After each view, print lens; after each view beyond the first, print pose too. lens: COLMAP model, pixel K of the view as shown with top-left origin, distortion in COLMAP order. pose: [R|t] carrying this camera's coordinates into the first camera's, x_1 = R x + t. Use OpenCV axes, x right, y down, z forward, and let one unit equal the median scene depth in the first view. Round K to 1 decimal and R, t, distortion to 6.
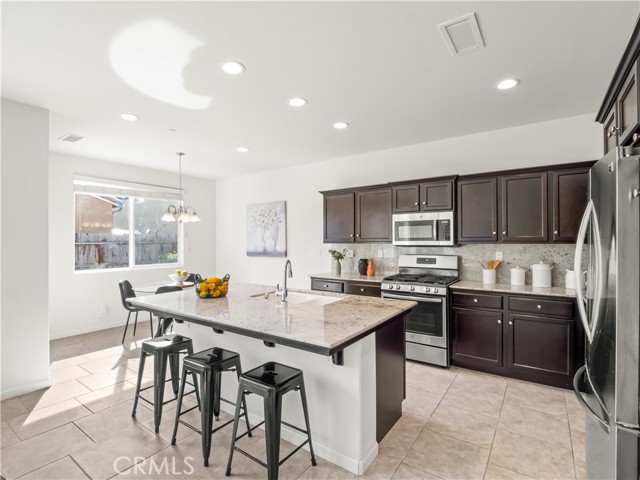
lens RADIAL K [[326.5, 0, 315.3], [0, 326.5, 237.6], [0, 0, 1]] dist [-0.001546, -0.000958]
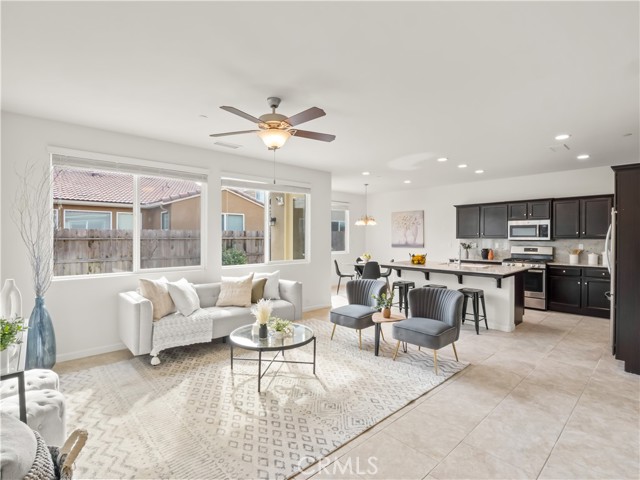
lens RADIAL K [[321.3, 0, 316.9], [0, 321.3, 239.1], [0, 0, 1]] dist [-0.017394, -0.000769]
pose [[0.979015, 0.005184, -0.203723, -0.370936], [-0.001793, 0.999857, 0.016830, -0.005559], [0.203781, -0.016111, 0.978884, -0.751428]]
